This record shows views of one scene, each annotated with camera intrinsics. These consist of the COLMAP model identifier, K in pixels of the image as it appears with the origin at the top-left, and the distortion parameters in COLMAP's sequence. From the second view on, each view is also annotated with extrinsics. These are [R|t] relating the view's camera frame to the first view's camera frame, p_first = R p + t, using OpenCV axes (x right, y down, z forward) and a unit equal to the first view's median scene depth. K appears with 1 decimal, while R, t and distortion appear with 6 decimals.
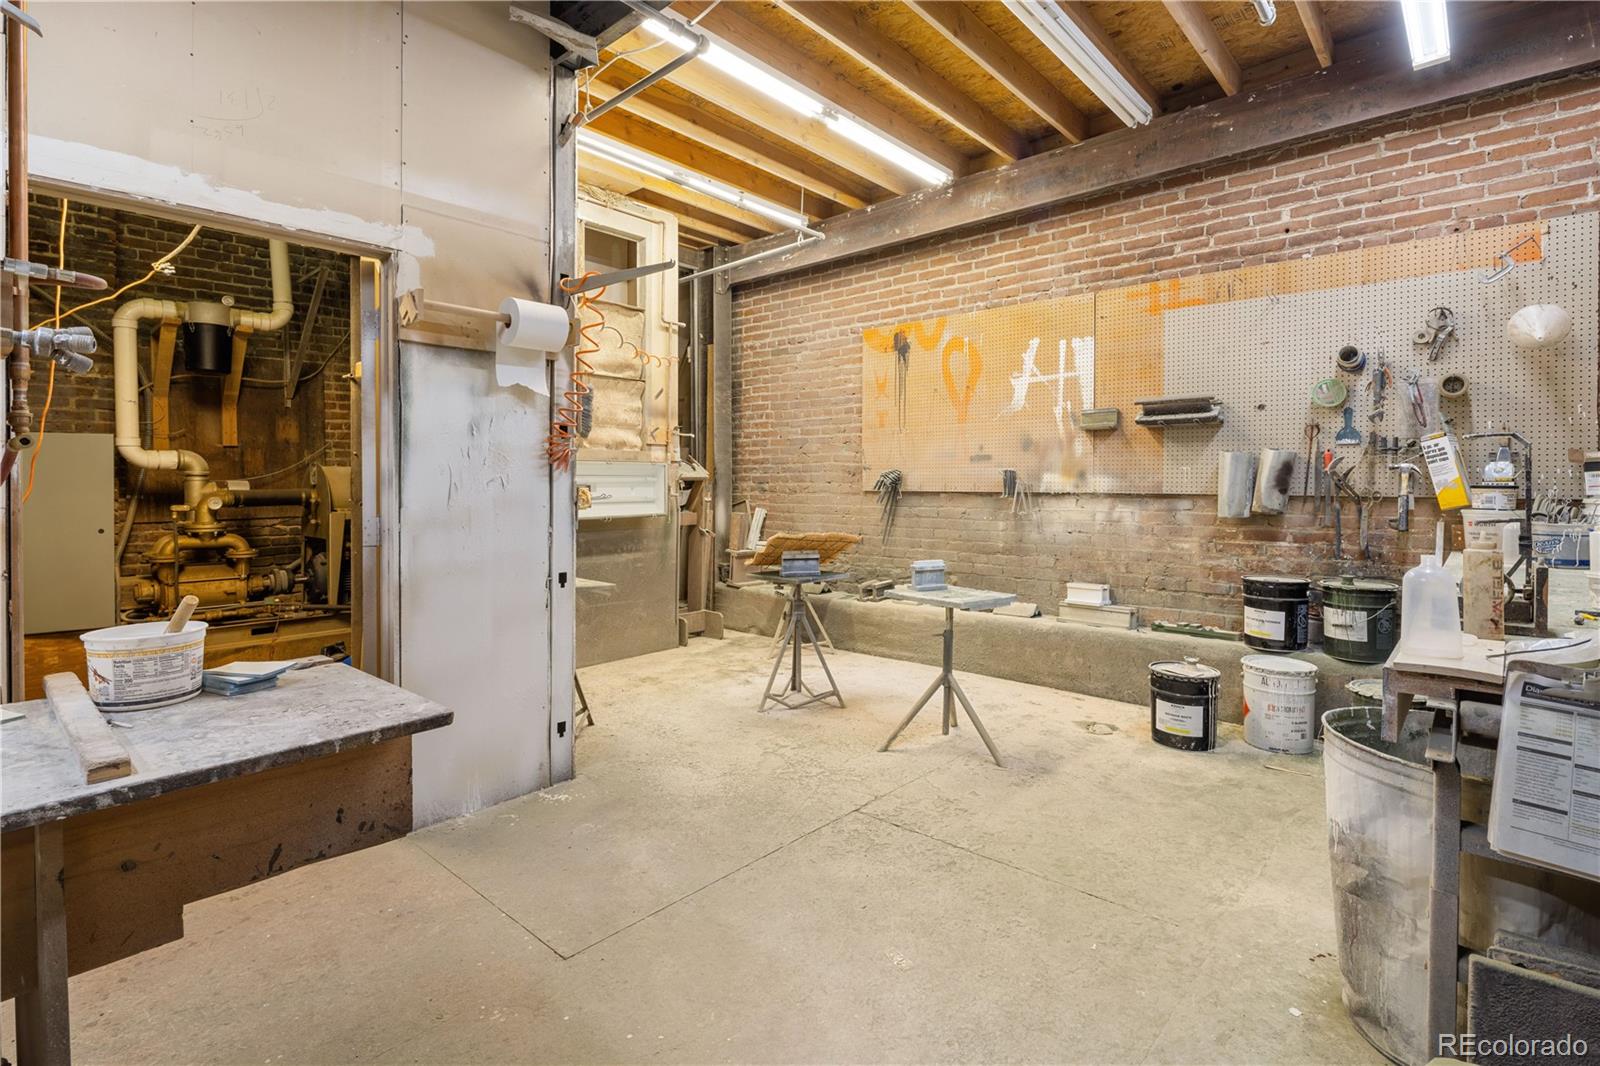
lens RADIAL K [[779.2, 0, 793.1], [0, 779.2, 530.2], [0, 0, 1]] dist [0.008570, -0.007430]
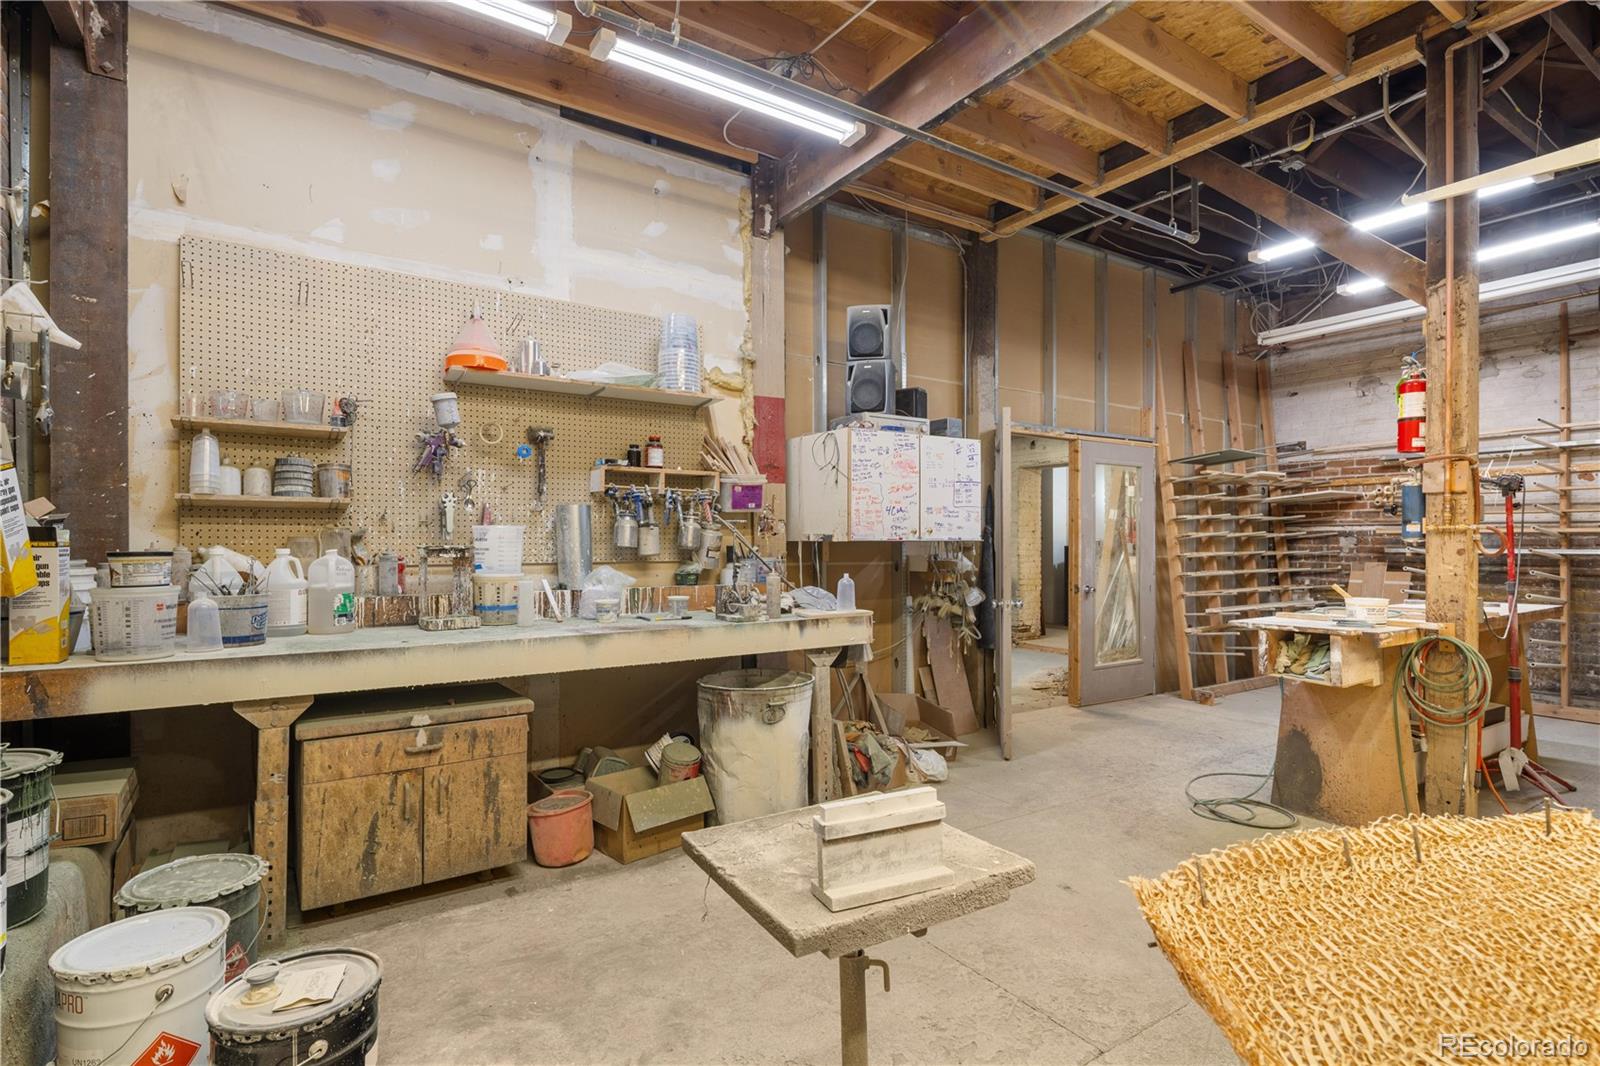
lens RADIAL K [[779.2, 0, 793.1], [0, 779.2, 530.2], [0, 0, 1]] dist [0.008570, -0.007430]
pose [[-0.966716, 0.009249, 0.255683, 0.159508], [0.019834, 0.999048, 0.038852, -0.102418], [-0.255080, 0.042630, -0.965980, 1.670816]]
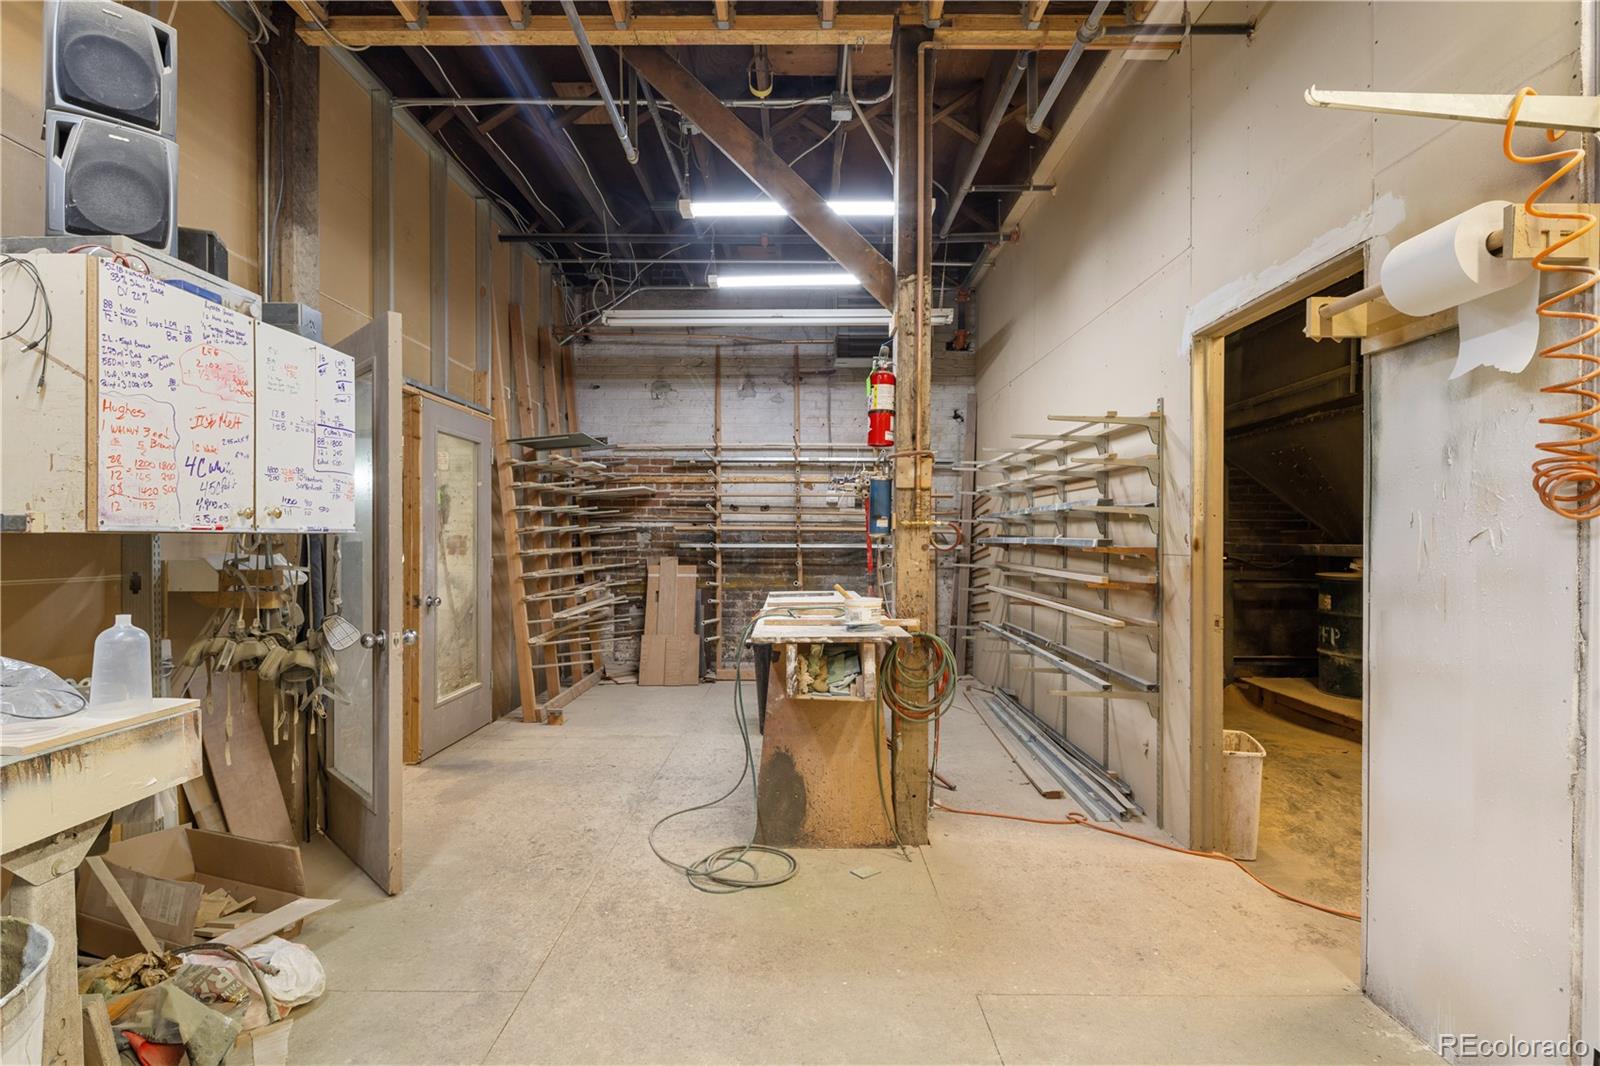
lens RADIAL K [[777.6, 0, 802.4], [0, 777.6, 540.6], [0, 0, 1]] dist [0.006678, -0.007910]
pose [[-0.746101, 0.004918, -0.665814, 0.396414], [-0.037043, 0.998117, 0.048883, -0.069521], [0.664801, 0.061135, -0.744514, 1.102207]]
